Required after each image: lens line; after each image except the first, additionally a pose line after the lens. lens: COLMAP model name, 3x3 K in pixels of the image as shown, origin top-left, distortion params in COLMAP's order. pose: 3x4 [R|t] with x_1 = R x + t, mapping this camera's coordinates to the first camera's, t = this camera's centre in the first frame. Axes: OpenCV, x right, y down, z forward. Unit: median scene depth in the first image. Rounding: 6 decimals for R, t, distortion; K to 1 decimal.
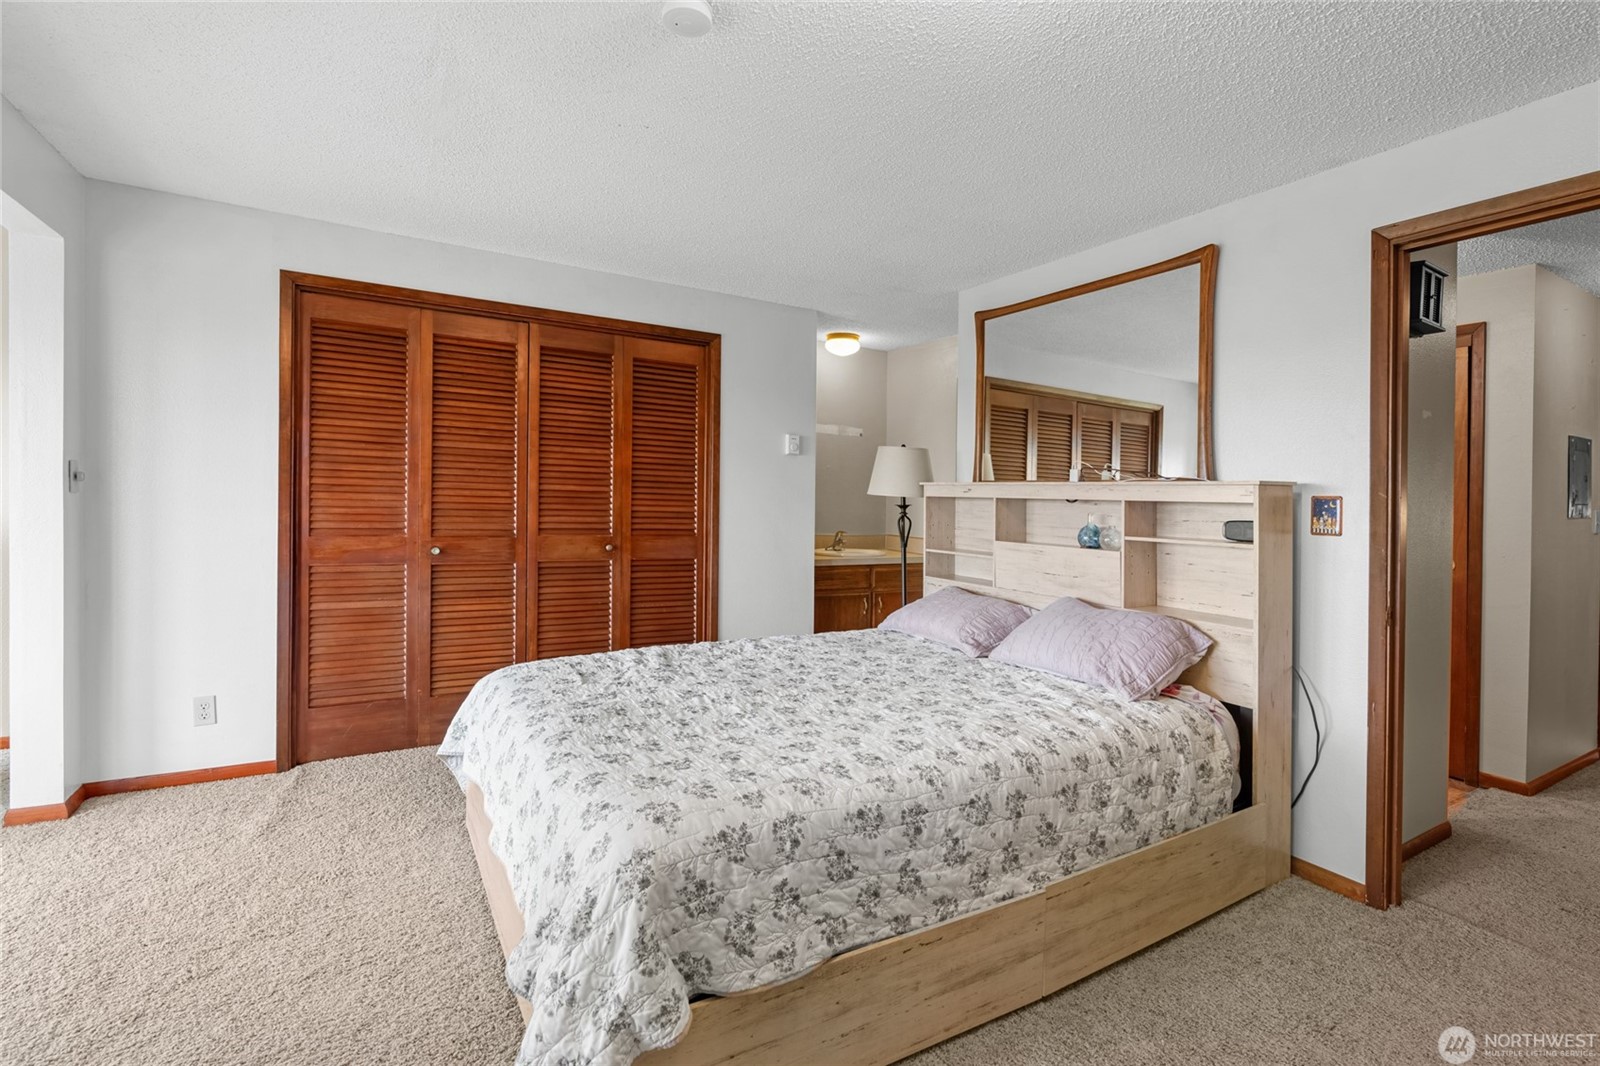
lens RADIAL K [[732.9, 0, 794.5], [0, 732.9, 503.6], [0, 0, 1]] dist [0.000415, 0.000221]
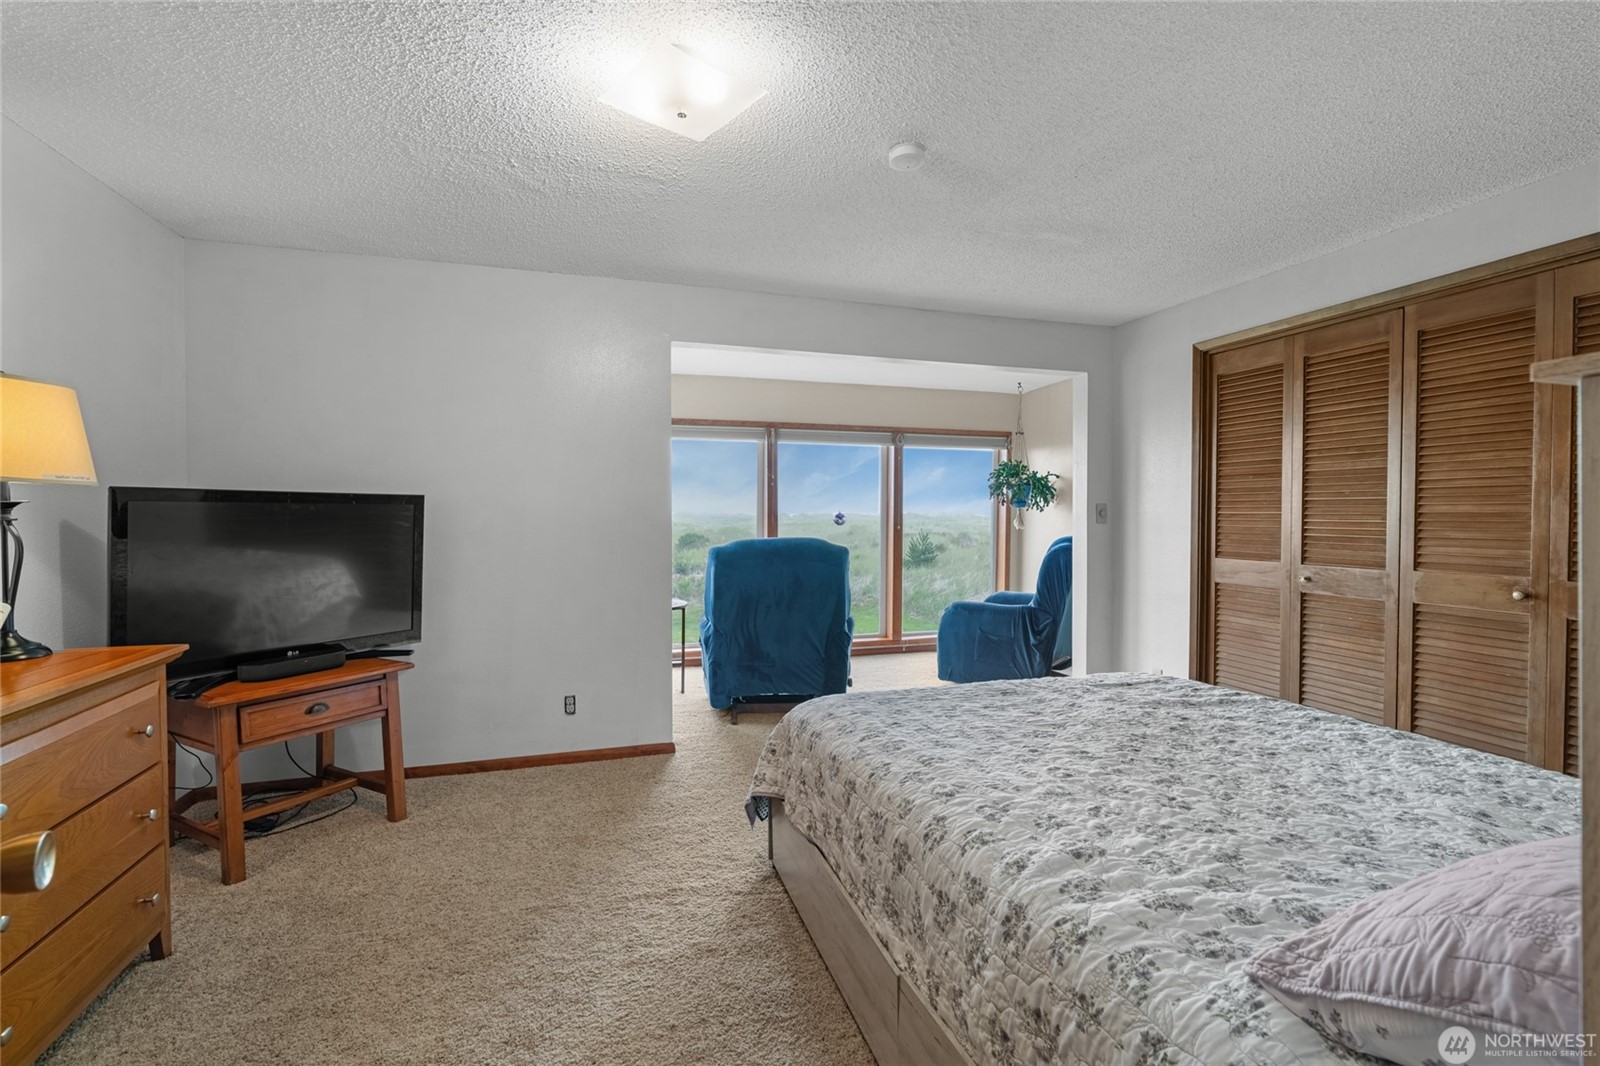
lens RADIAL K [[732.9, 0, 800.0], [0, 732.9, 530.2], [0, 0, 1]] dist [0.000415, 0.000221]
pose [[-0.232503, -0.014341, -0.972490, 0.684694], [-0.013996, 0.999837, -0.011398, 0.021113], [0.972495, 0.010960, -0.232666, 0.627834]]
